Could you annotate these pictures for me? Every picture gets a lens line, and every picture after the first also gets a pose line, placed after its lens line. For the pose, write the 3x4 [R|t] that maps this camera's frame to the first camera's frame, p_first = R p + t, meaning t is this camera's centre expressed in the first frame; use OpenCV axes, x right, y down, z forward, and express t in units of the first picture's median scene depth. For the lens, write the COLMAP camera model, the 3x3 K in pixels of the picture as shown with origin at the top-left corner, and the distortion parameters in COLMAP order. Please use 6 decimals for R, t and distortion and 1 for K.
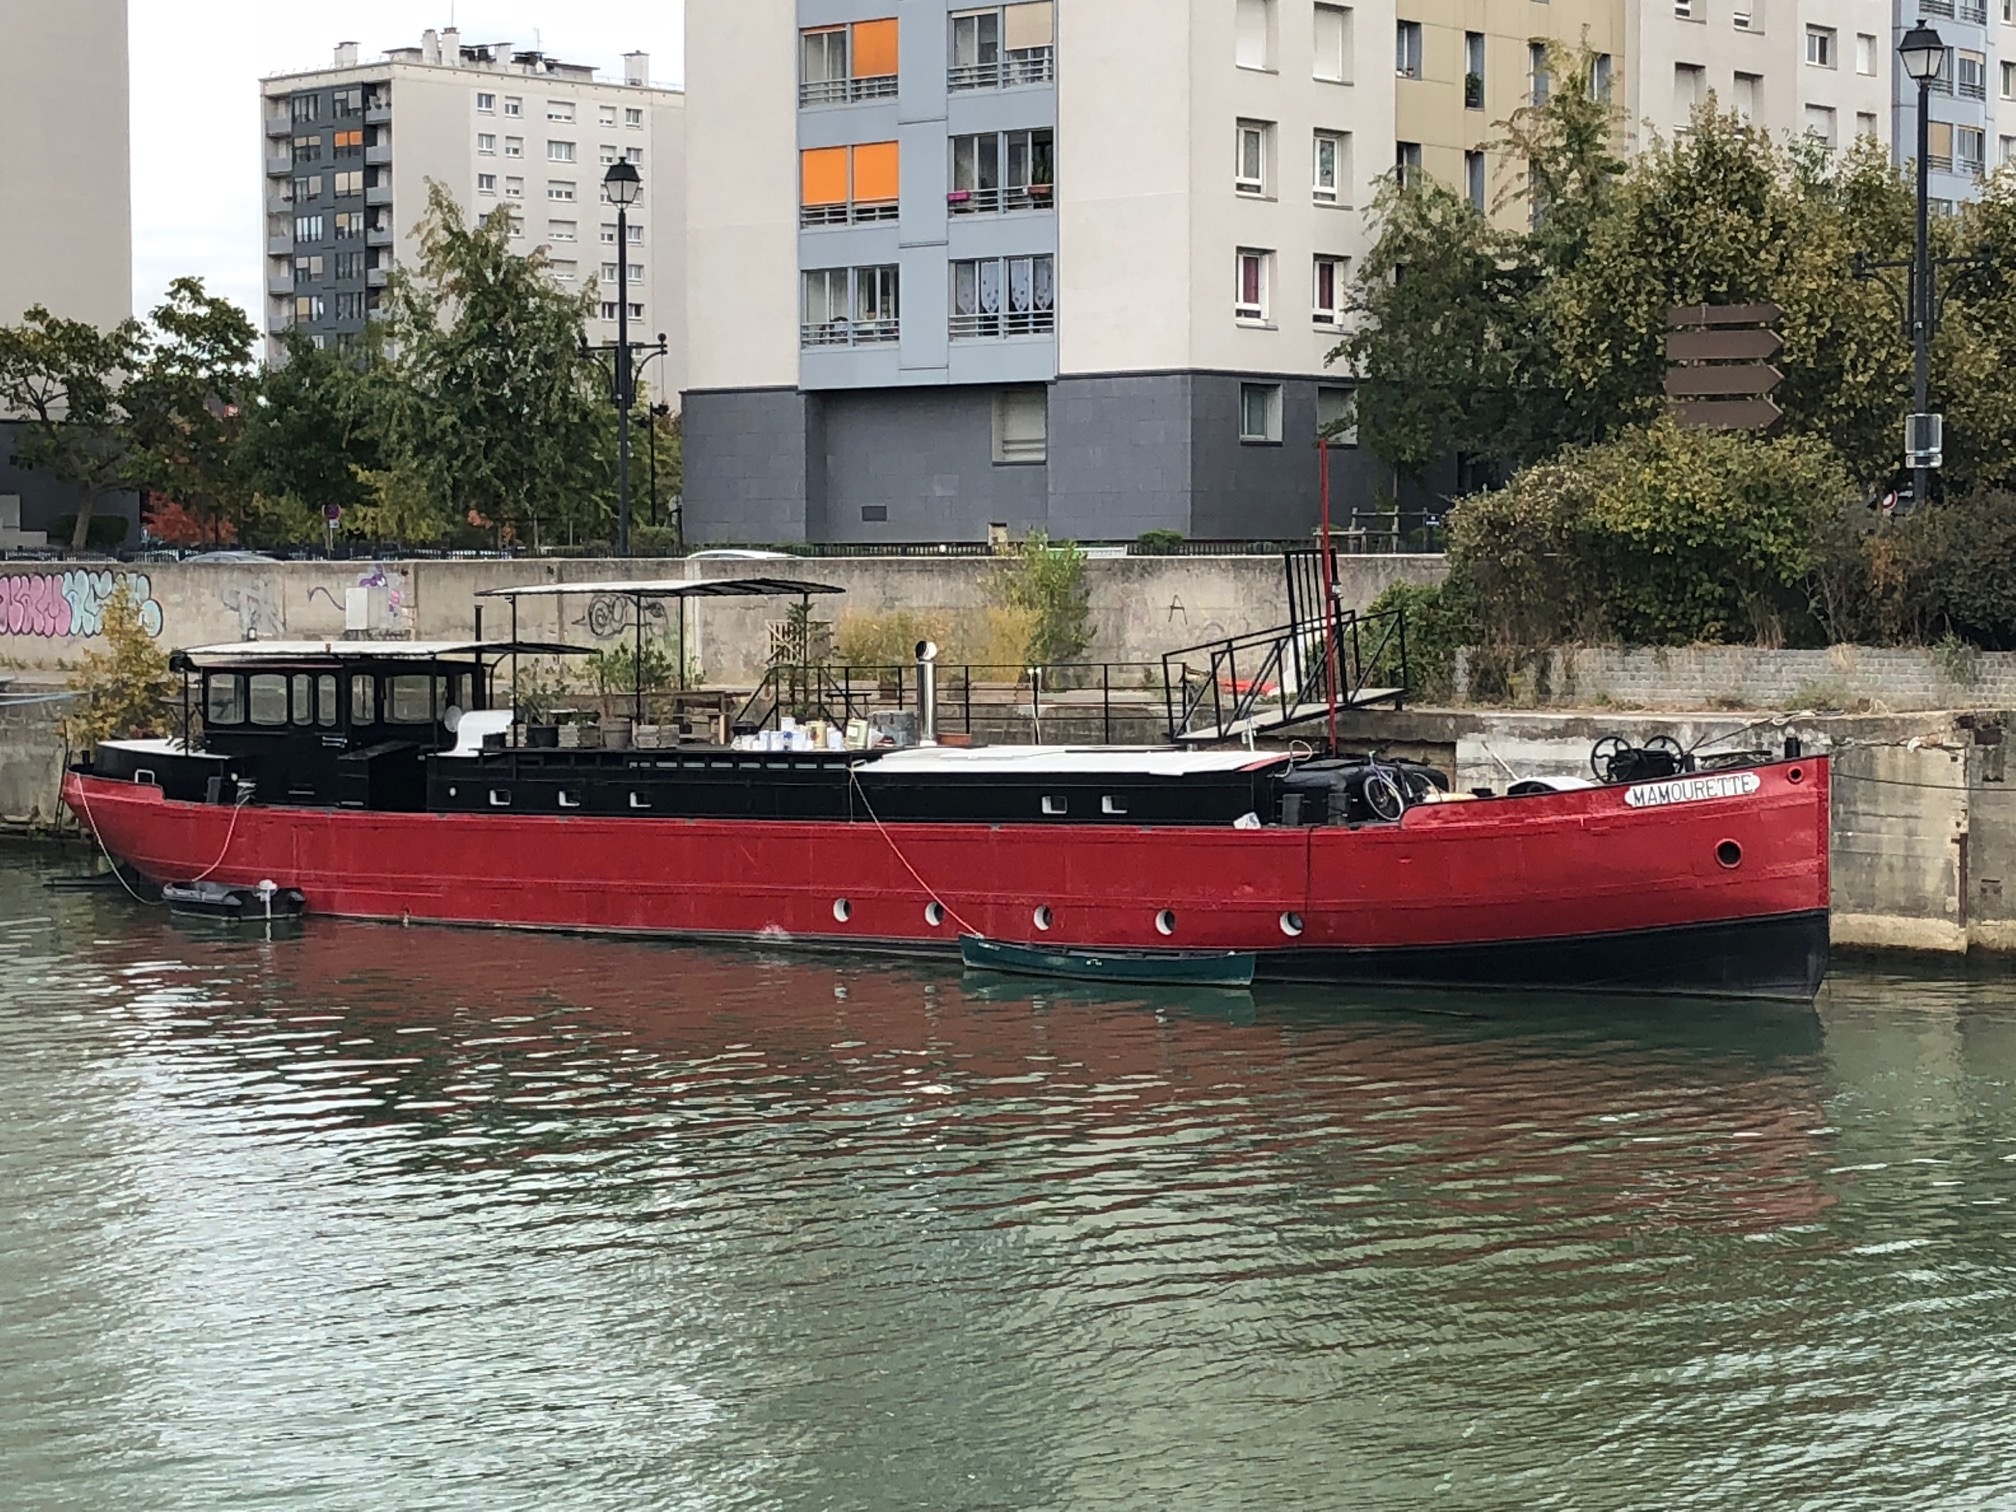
lens RADIAL K [[5318.2, 0, 1008.0], [0, 5318.2, 756.0], [0, 0, 1]] dist [0.336878, 1.080231]
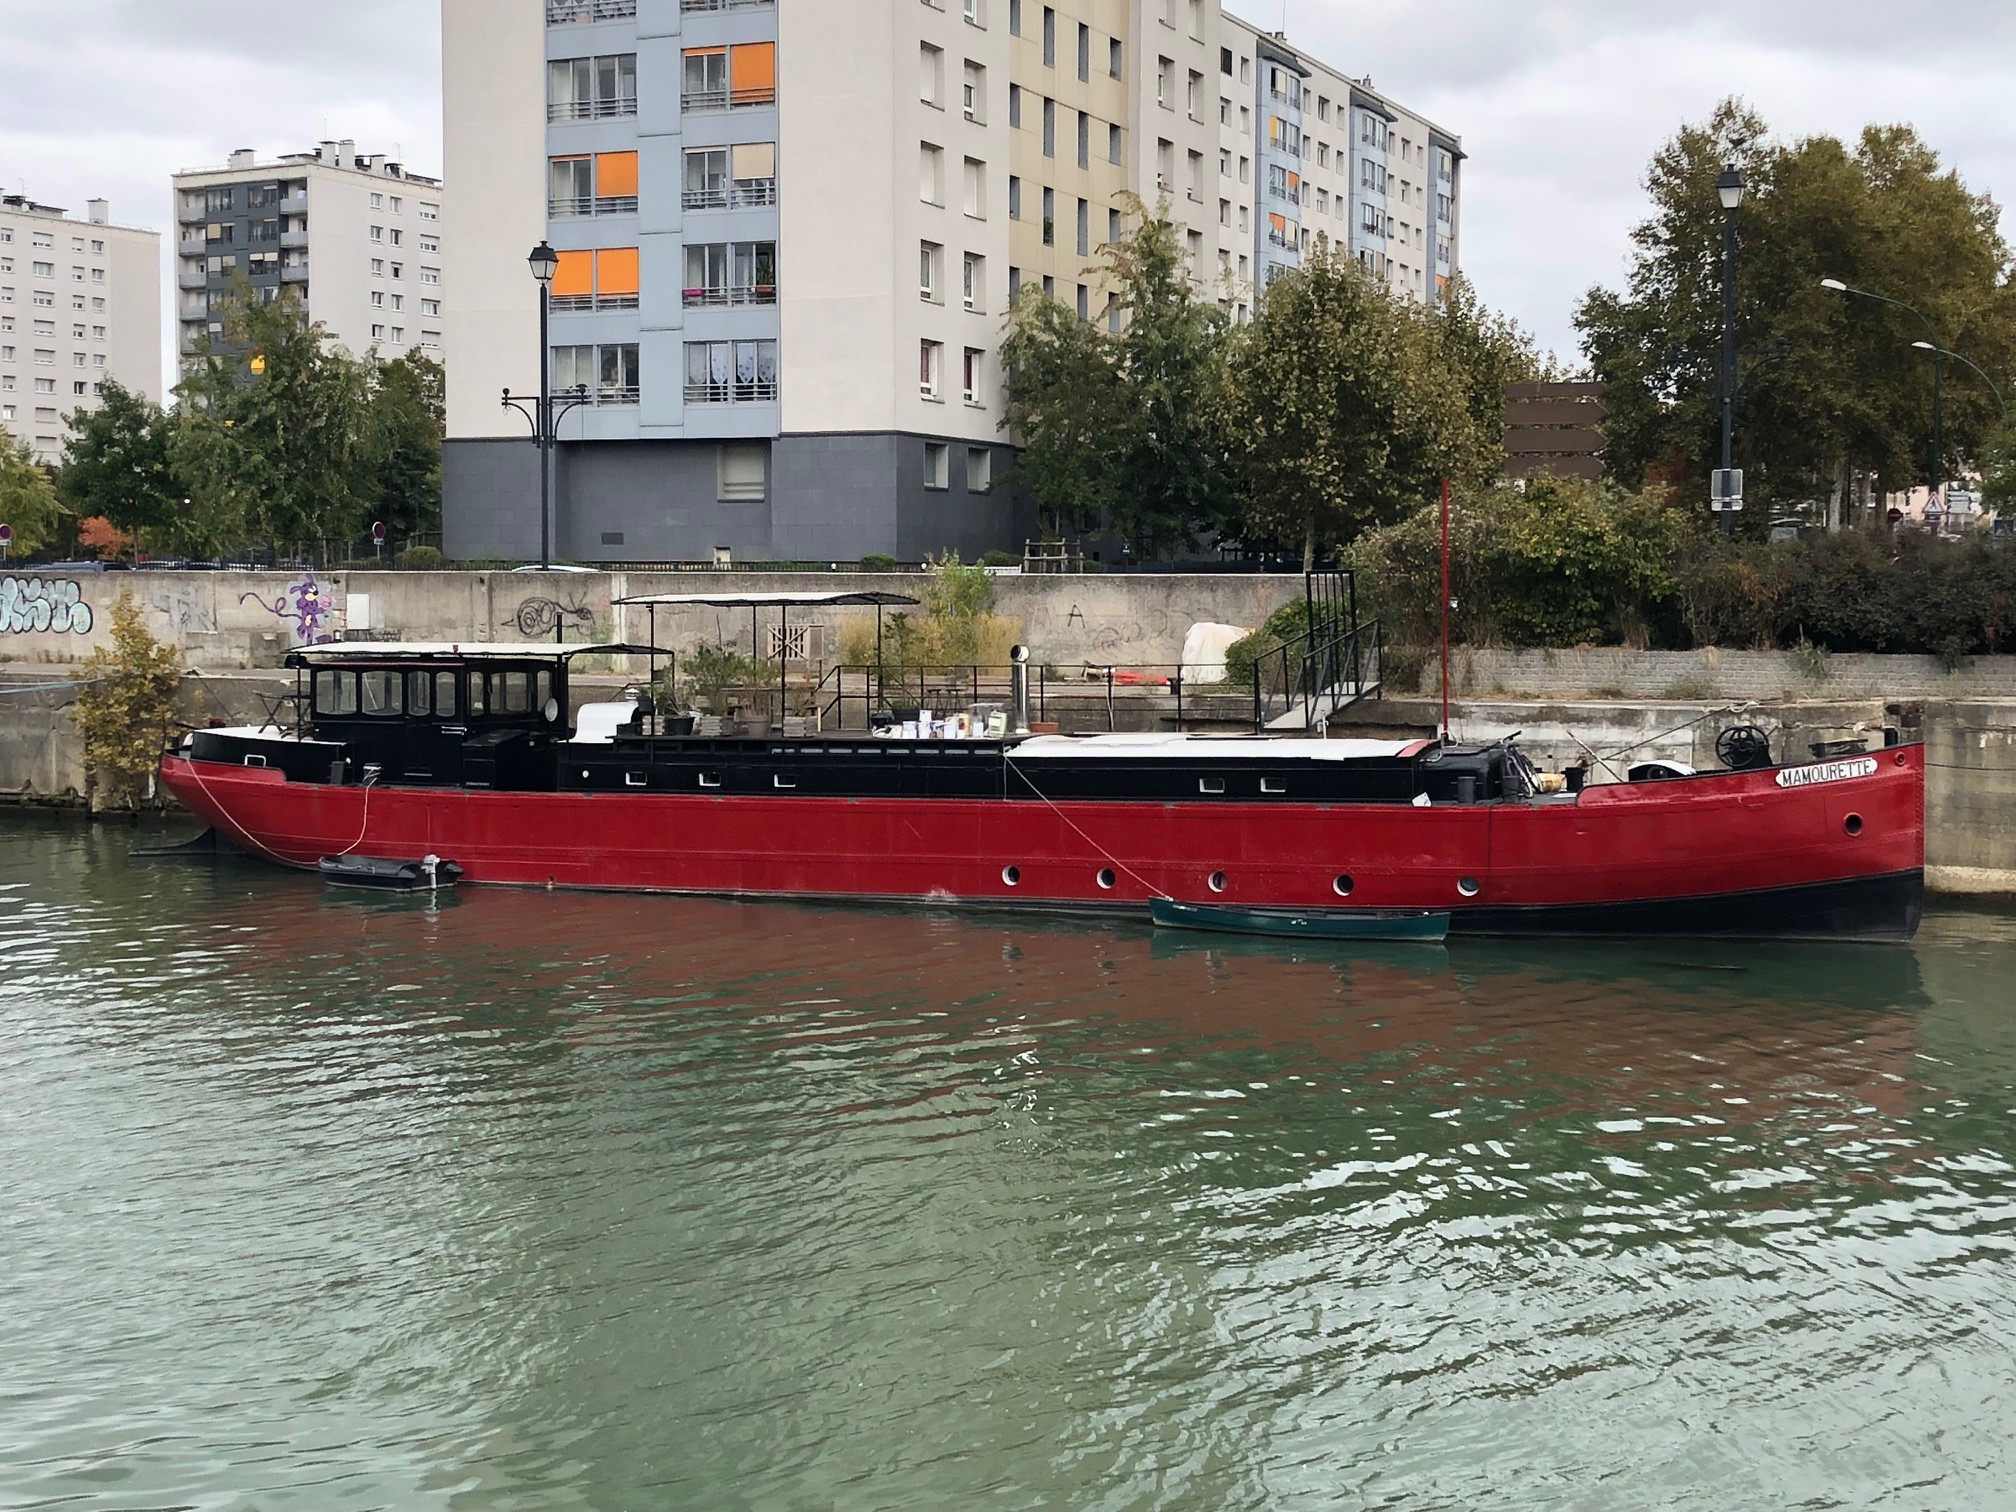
lens RADIAL K [[3106.6, 0, 1008.0], [0, 3106.6, 756.0], [0, 0, 1]] dist [0.267369, -1.045489]
pose [[0.945845, -0.011194, 0.324427, -0.219535], [0.004509, 0.999762, 0.021353, -0.010363], [-0.324589, -0.018734, 0.945670, 0.308959]]
